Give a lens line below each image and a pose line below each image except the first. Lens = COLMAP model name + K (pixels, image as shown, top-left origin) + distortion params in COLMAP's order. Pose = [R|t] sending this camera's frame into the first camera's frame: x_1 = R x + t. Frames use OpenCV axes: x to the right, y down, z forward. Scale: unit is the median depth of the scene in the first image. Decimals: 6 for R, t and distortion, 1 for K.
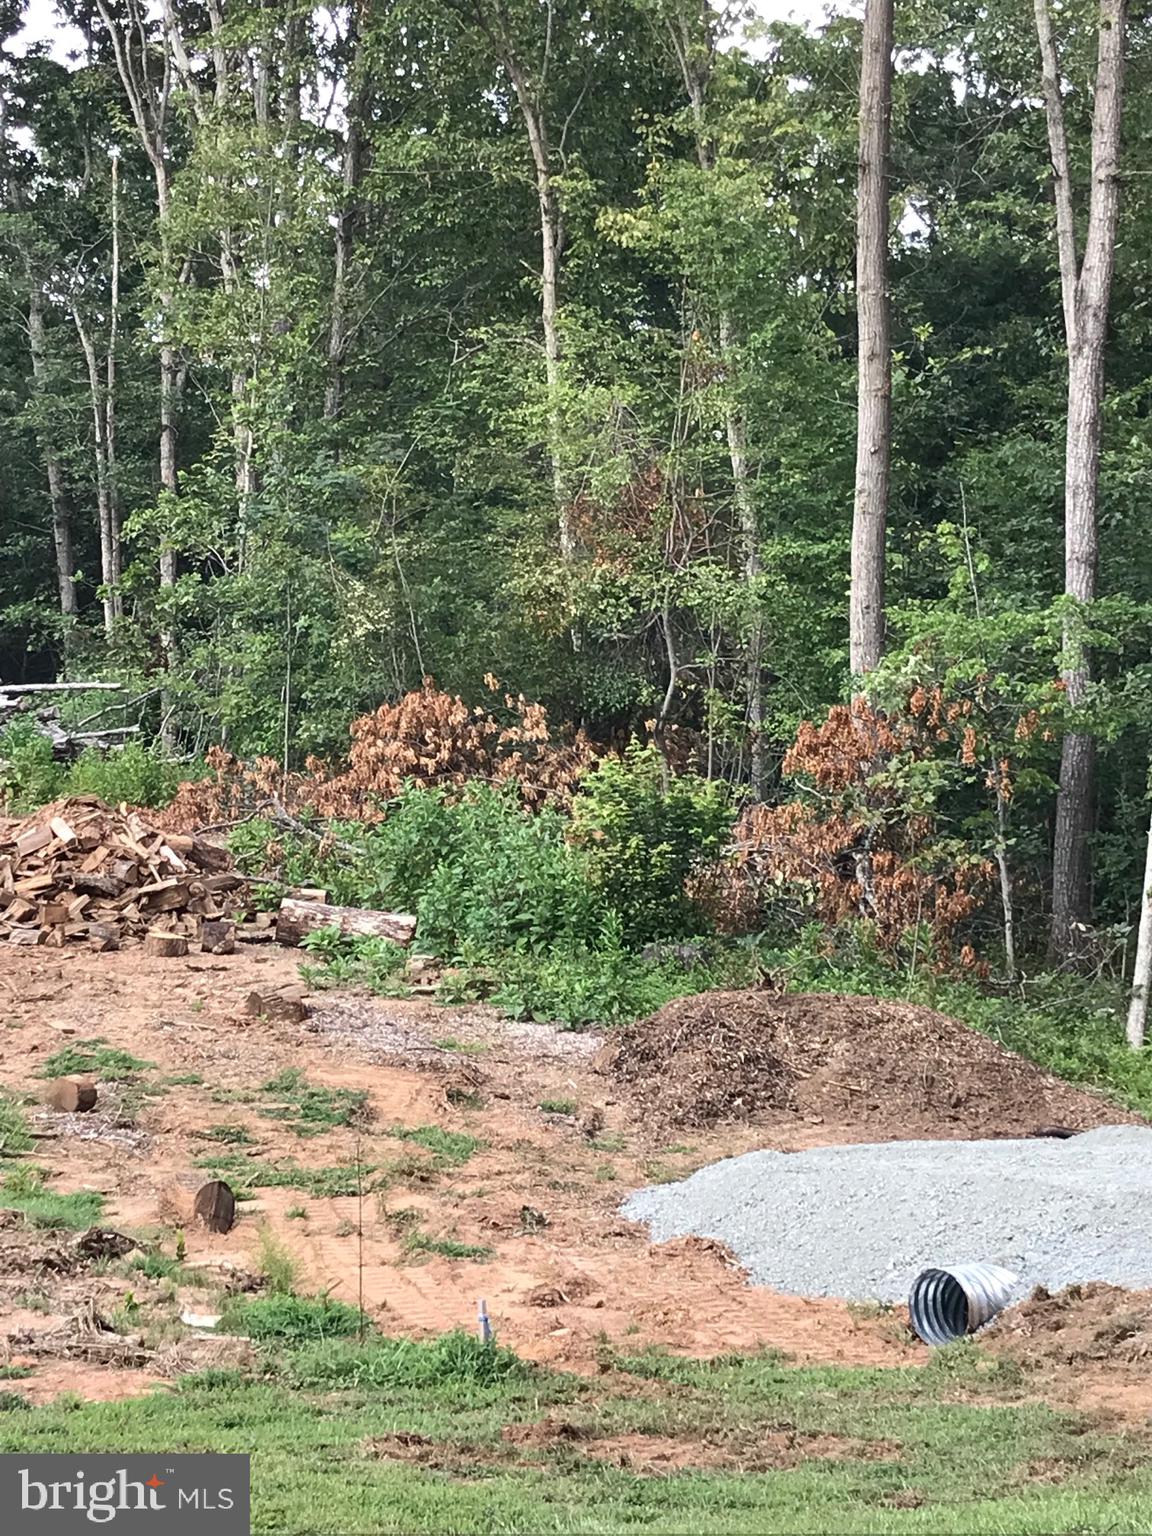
lens RADIAL K [[3106.3, 0, 576.0], [0, 3106.3, 768.0], [0, 0, 1]] dist [0.269210, -1.774704]
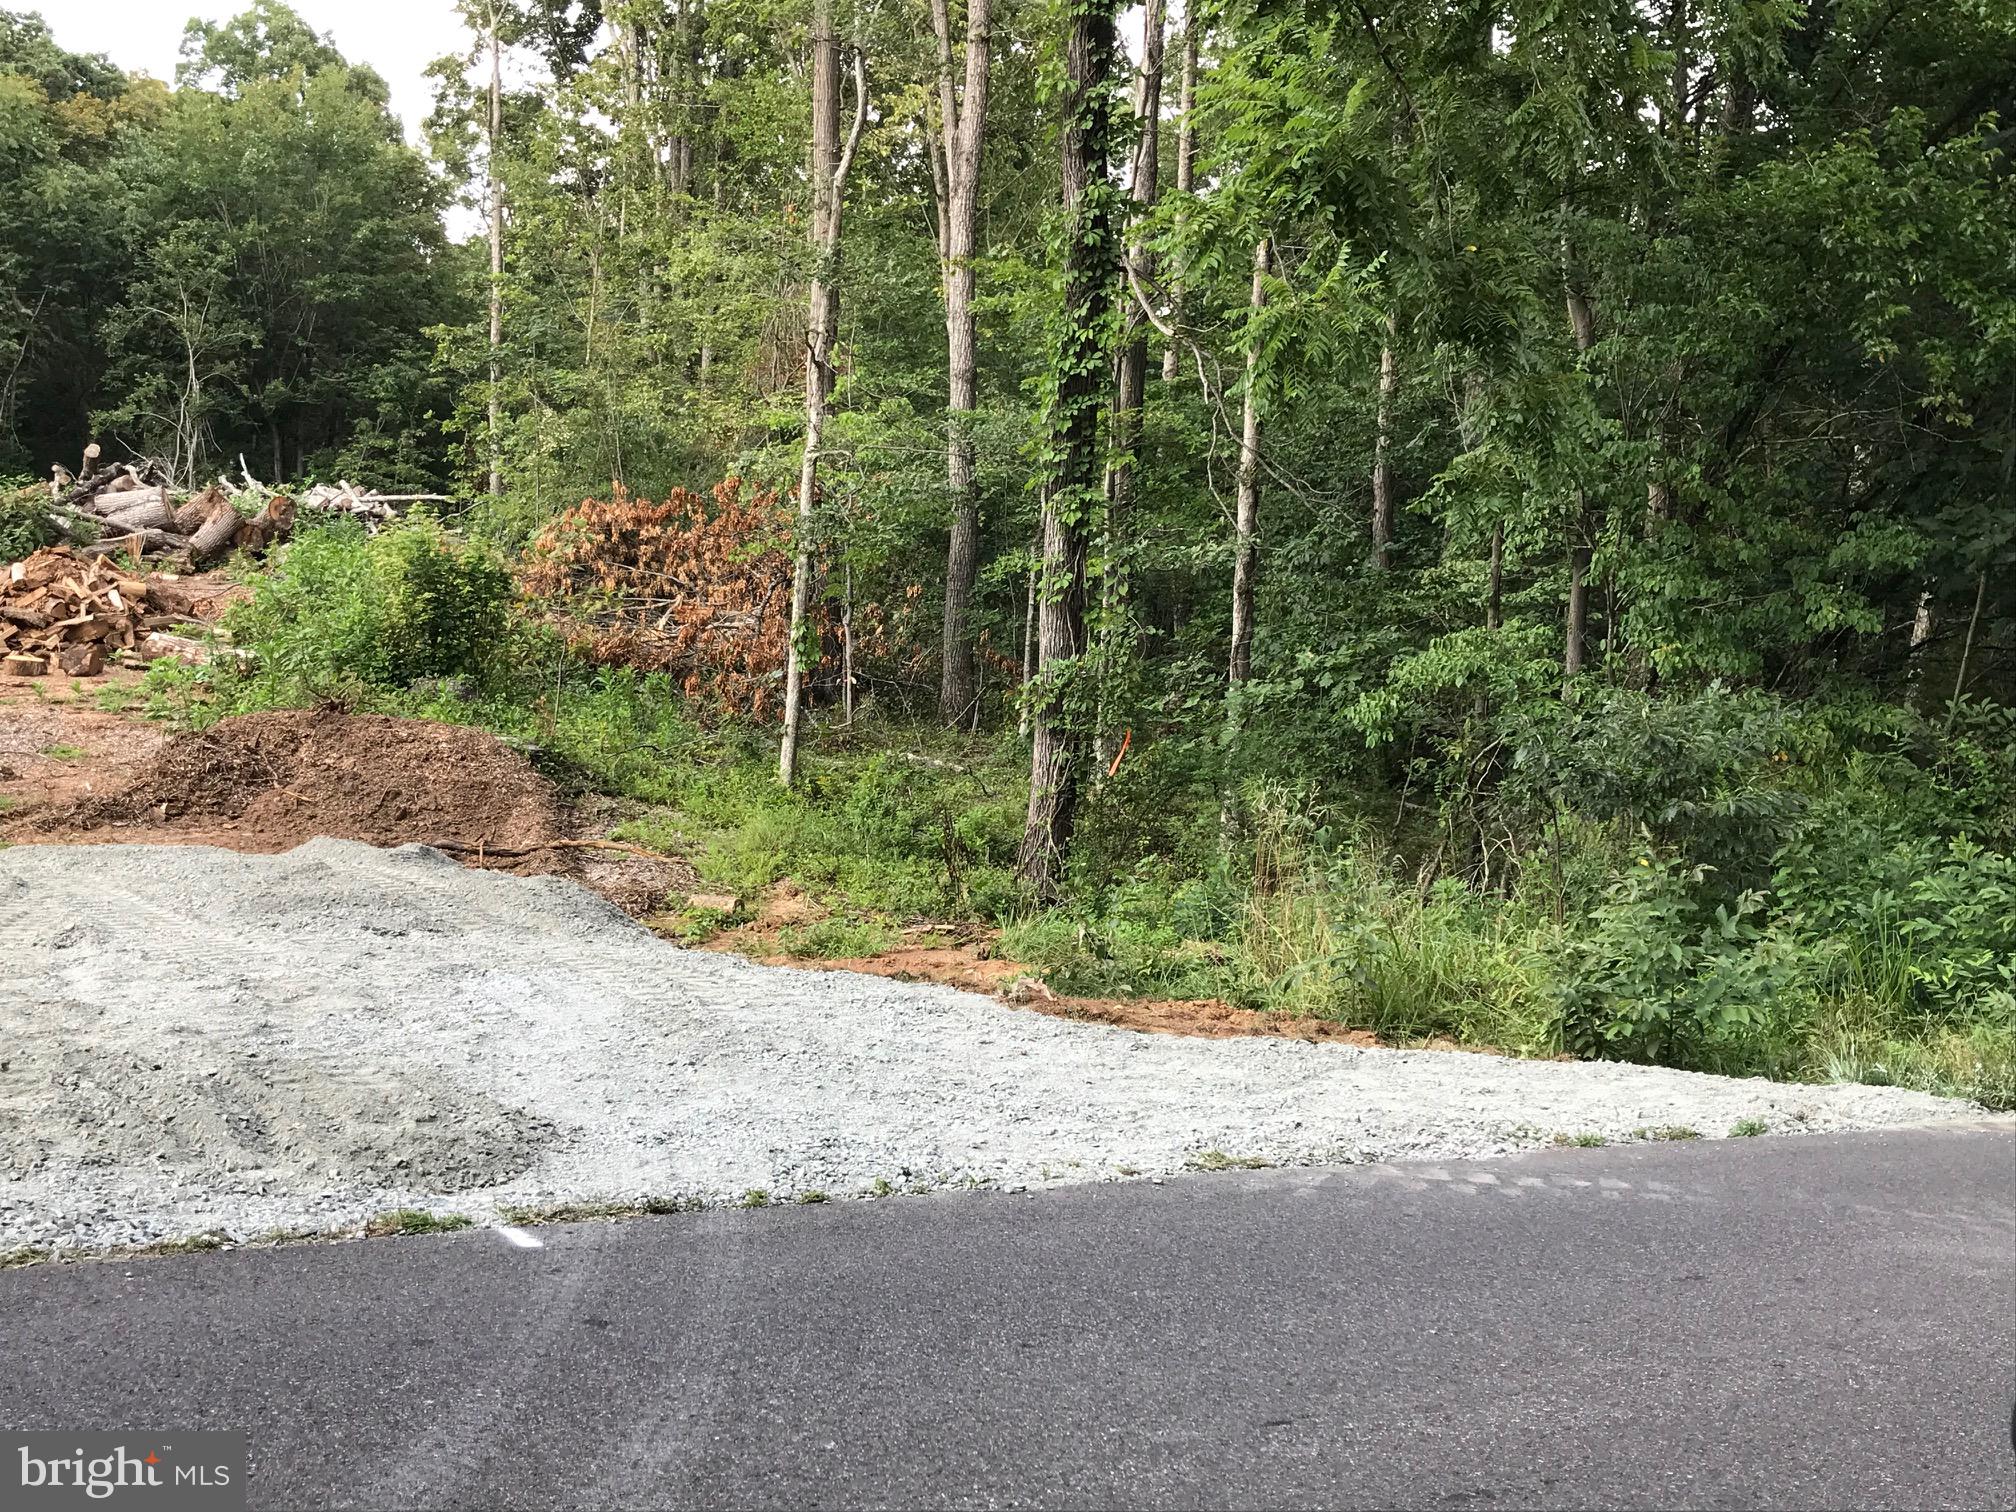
lens RADIAL K [[2063.0, 0, 977.9], [0, 2063.0, 749.2], [0, 0, 1]] dist [0.191657, -0.644256]
pose [[0.989773, 0.034994, -0.138292, 0.301389], [-0.026008, 0.997464, 0.066254, 0.023299], [0.140260, -0.061980, 0.988173, 0.235613]]
